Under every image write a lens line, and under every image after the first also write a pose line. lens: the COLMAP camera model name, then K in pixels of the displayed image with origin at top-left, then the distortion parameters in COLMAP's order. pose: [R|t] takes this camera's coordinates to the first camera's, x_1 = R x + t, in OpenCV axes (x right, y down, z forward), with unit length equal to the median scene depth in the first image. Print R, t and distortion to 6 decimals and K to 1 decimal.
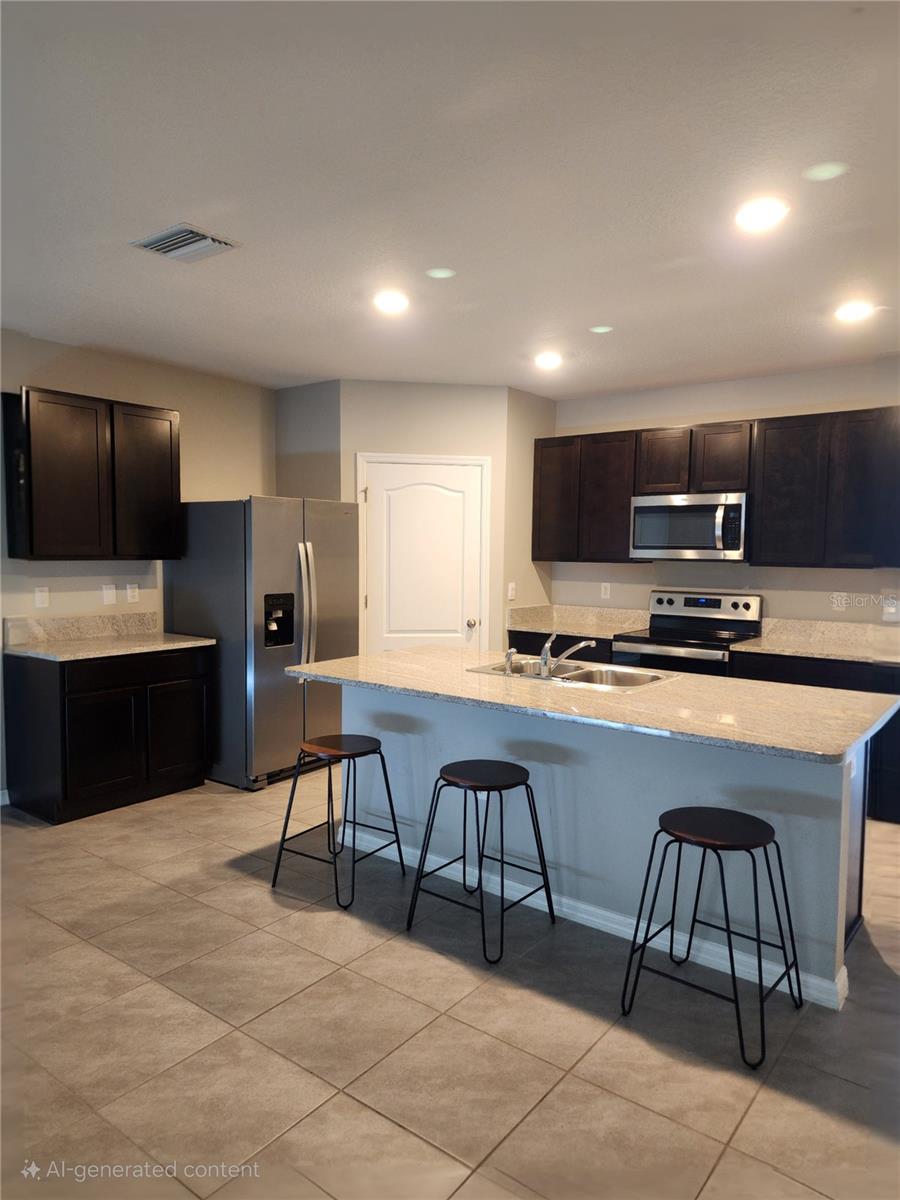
lens RADIAL K [[793.2, 0, 448.3], [0, 793.2, 609.3], [0, 0, 1]] dist [0.113669, -0.122559]
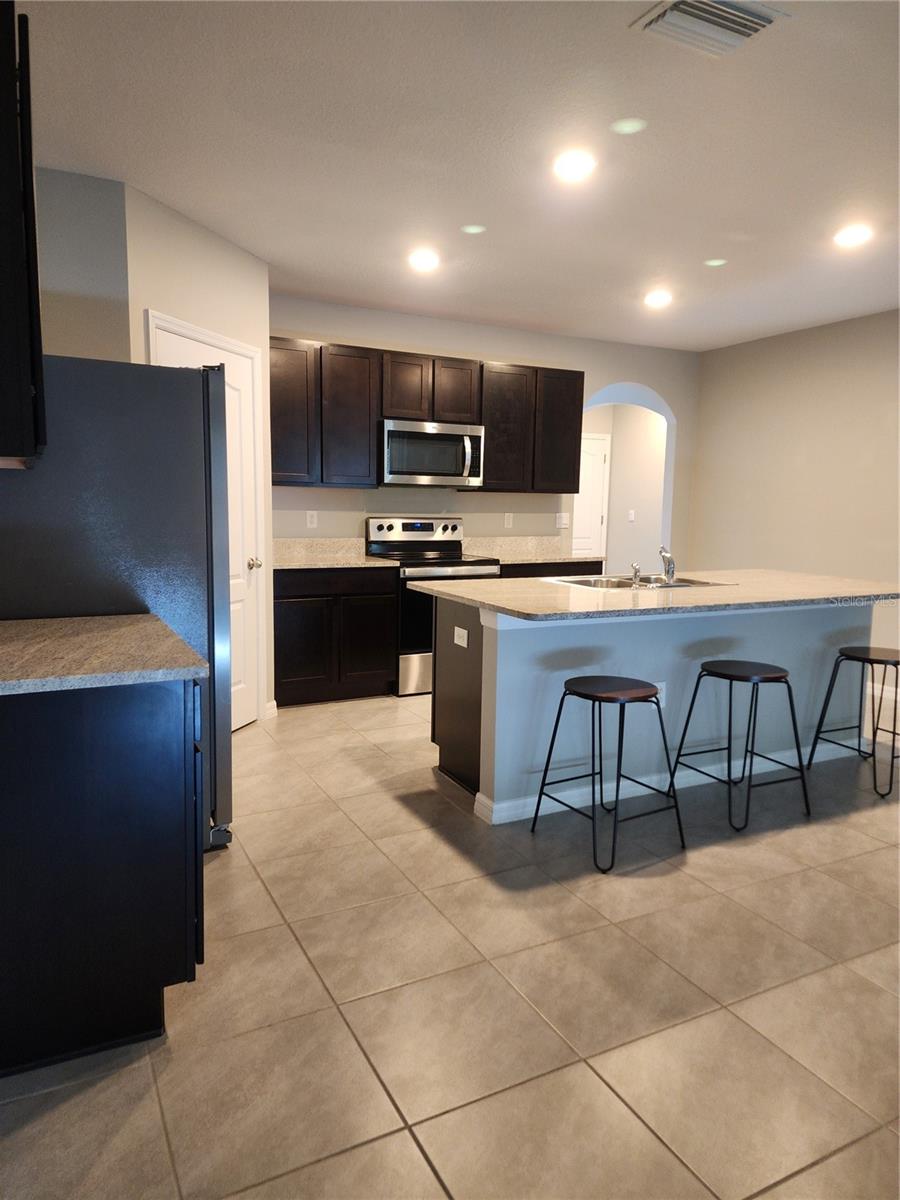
lens RADIAL K [[793.2, 0, 448.3], [0, 793.2, 609.3], [0, 0, 1]] dist [0.113669, -0.122559]
pose [[0.415279, -0.126005, 0.900925, -0.698029], [0.060355, 0.991995, 0.110921, -0.015631], [-0.907690, 0.008312, 0.419560, 0.565666]]
